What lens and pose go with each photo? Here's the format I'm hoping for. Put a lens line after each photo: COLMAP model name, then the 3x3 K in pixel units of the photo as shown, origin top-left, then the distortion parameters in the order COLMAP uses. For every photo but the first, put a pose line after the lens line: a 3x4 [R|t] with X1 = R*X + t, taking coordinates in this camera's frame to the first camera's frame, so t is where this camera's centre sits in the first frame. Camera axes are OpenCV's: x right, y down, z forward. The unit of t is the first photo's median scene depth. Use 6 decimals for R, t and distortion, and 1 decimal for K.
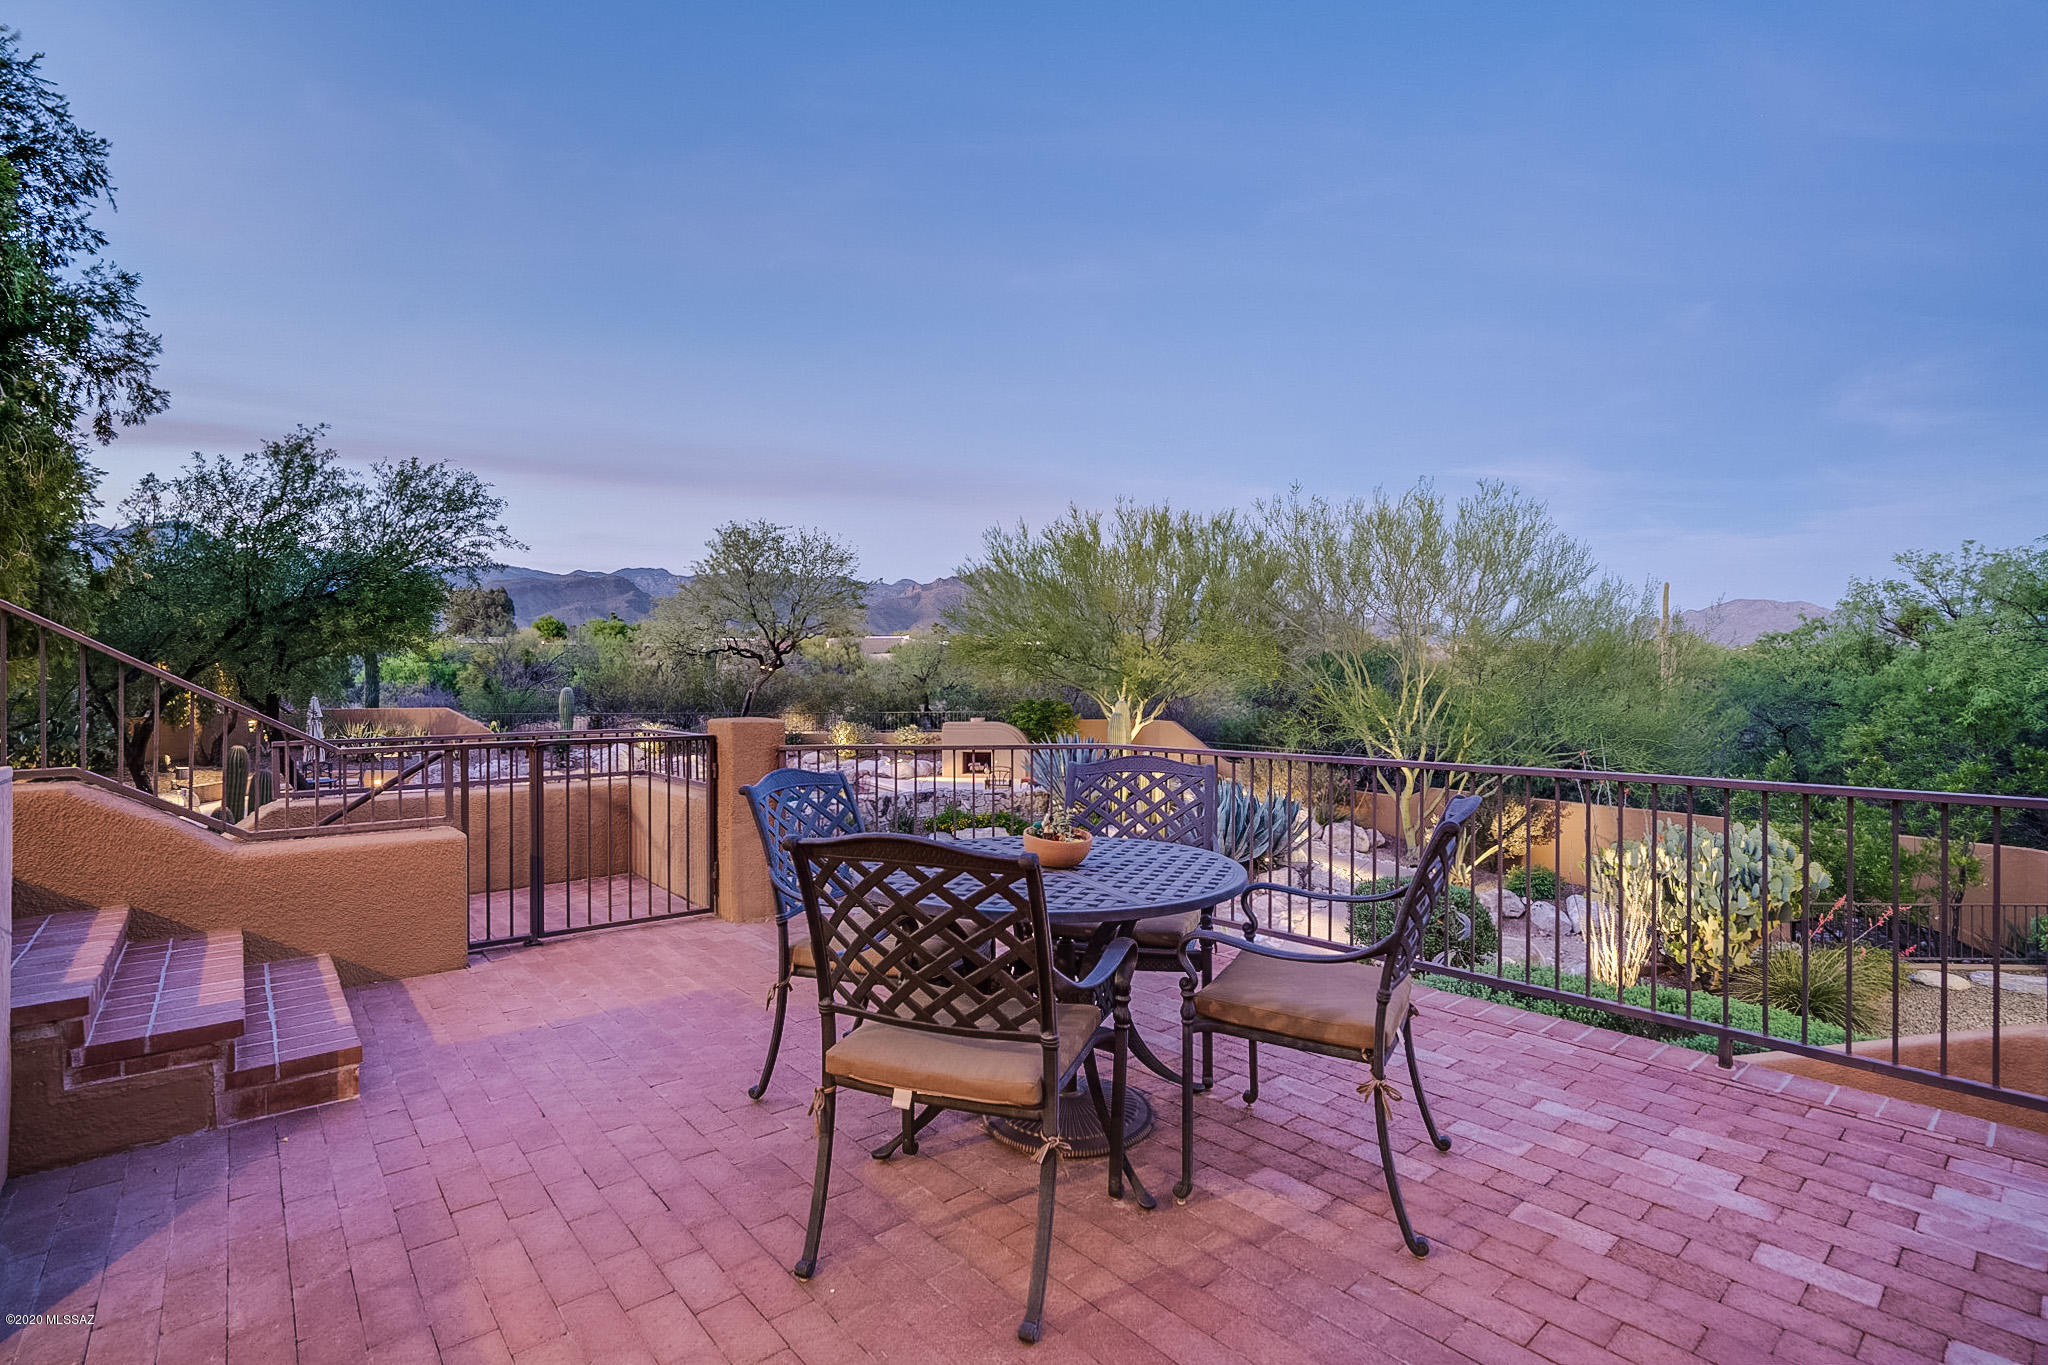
lens RADIAL K [[955.8, 0, 1016.9], [0, 955.8, 666.9], [0, 0, 1]] dist [-0.035696, 0.015151]
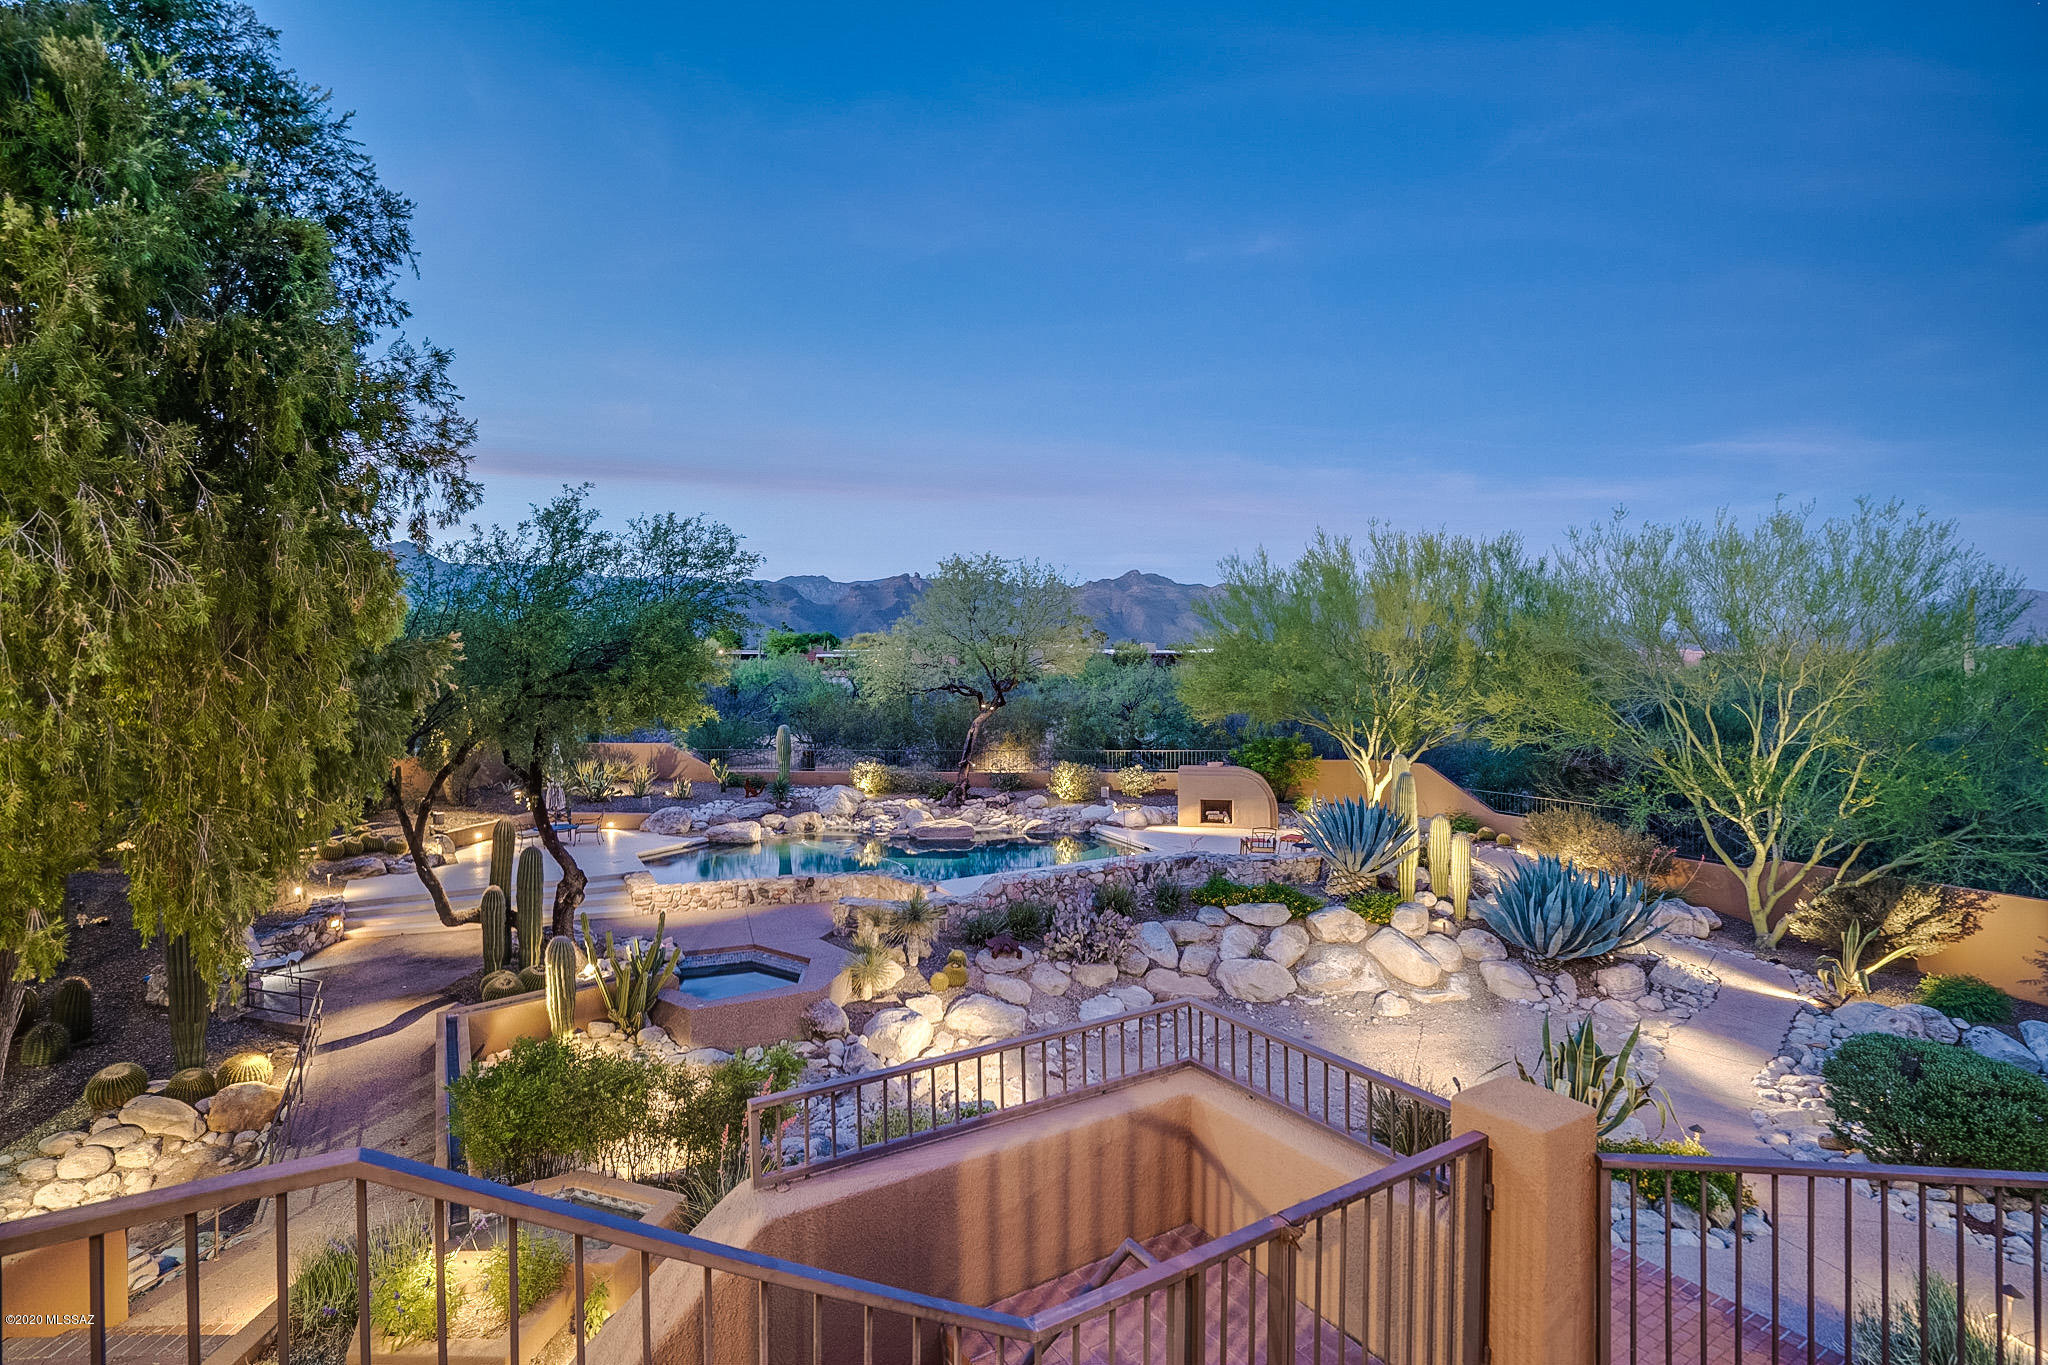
lens RADIAL K [[955.9, 0, 1035.2], [0, 955.9, 671.6], [0, 0, 1]] dist [-0.038041, 0.015815]
pose [[0.990073, -0.003881, -0.140499, -0.166142], [0.004019, 0.999992, 0.000699, -0.071076], [0.140495, -0.001257, 0.990081, 0.125045]]
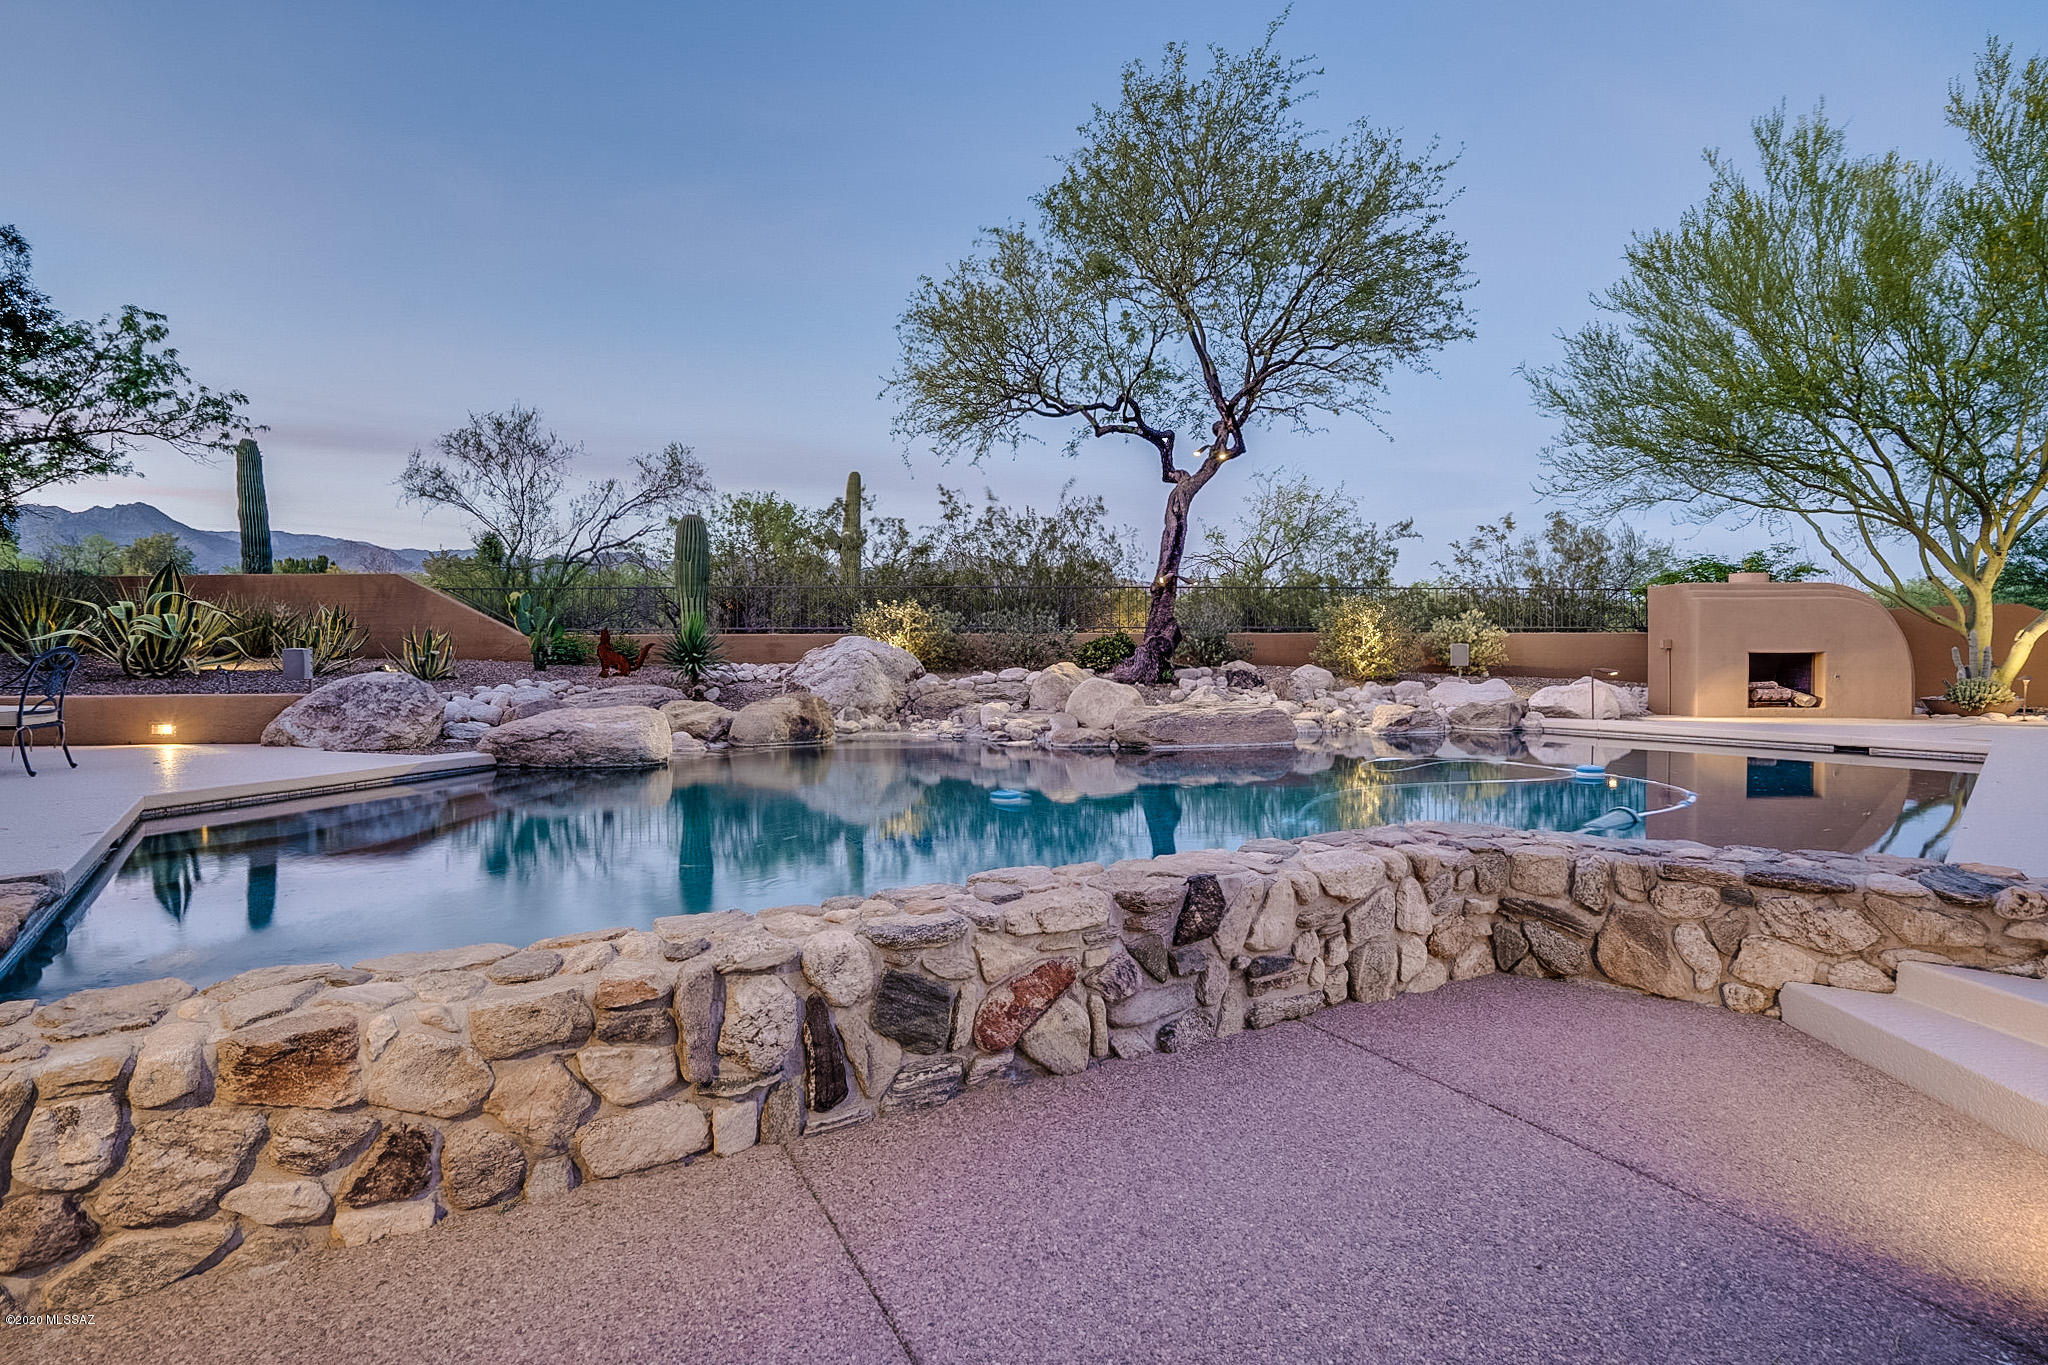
lens RADIAL K [[955.8, 0, 1016.9], [0, 955.8, 666.9], [0, 0, 1]] dist [-0.035696, 0.015151]
pose [[0.999812, -0.003053, 0.019154, -0.690906], [0.002768, 0.999885, 0.014909, 0.161877], [-0.019198, -0.014853, 0.999705, 1.168826]]
